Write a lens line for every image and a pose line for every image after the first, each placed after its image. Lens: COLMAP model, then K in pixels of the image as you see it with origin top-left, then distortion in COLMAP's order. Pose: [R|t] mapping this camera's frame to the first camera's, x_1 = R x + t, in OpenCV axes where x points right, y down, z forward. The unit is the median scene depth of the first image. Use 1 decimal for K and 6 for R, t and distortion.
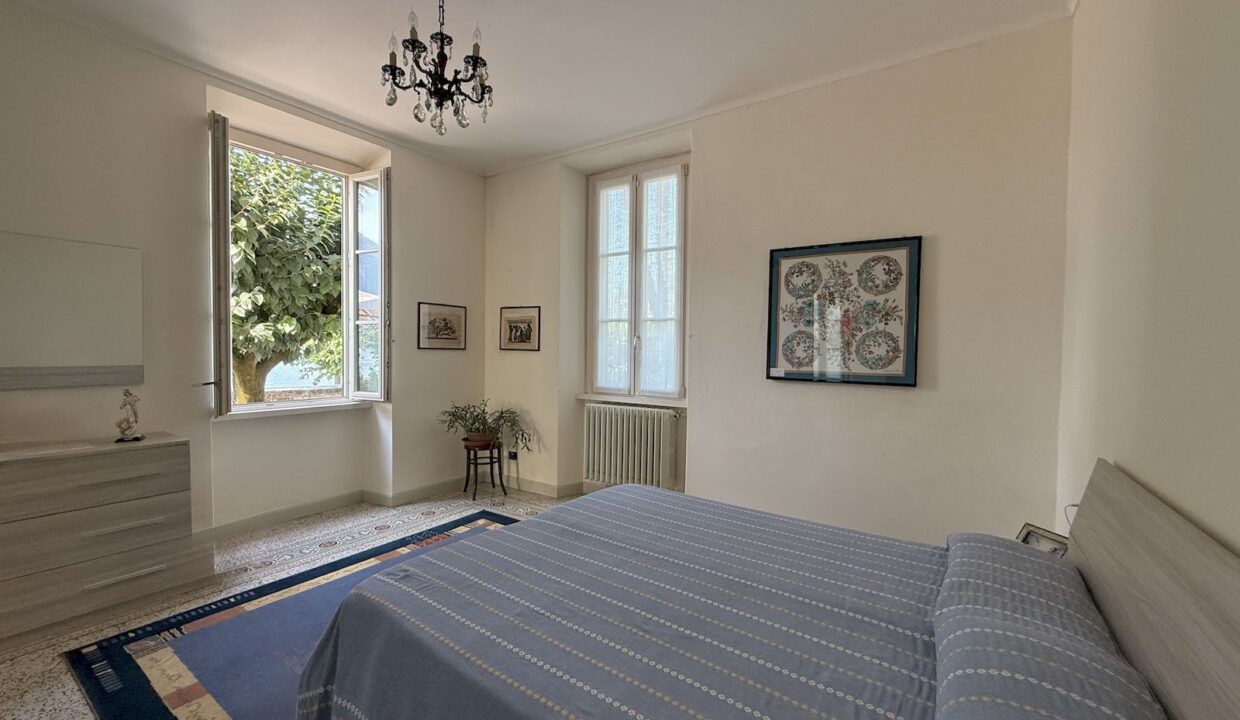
lens RADIAL K [[495.8, 0, 617.9], [0, 495.8, 362.4], [0, 0, 1]] dist [-0.000609, 0.000313]
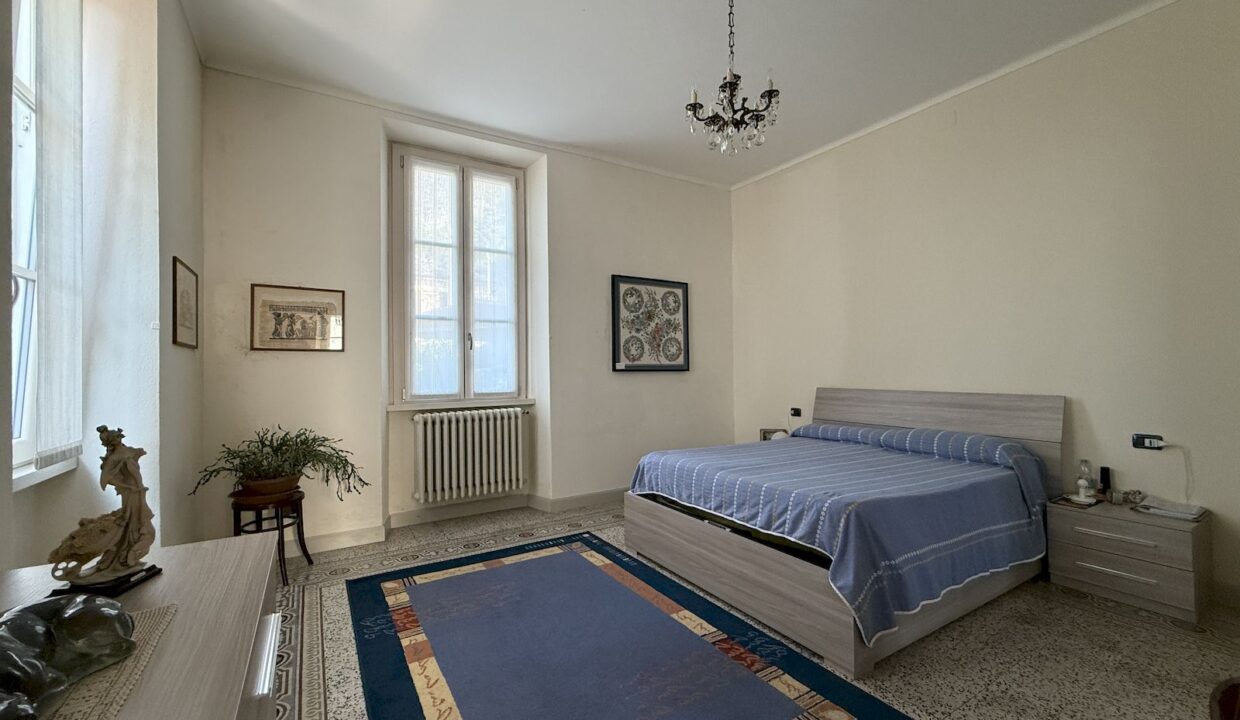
lens RADIAL K [[497.3, 0, 617.5], [0, 497.3, 362.5], [0, 0, 1]] dist [0.001179, 0.000463]
pose [[0.409970, -0.007531, 0.912068, -0.931296], [0.041560, 0.999082, -0.010431, 0.024712], [-0.911152, 0.042182, 0.409907, 0.460020]]
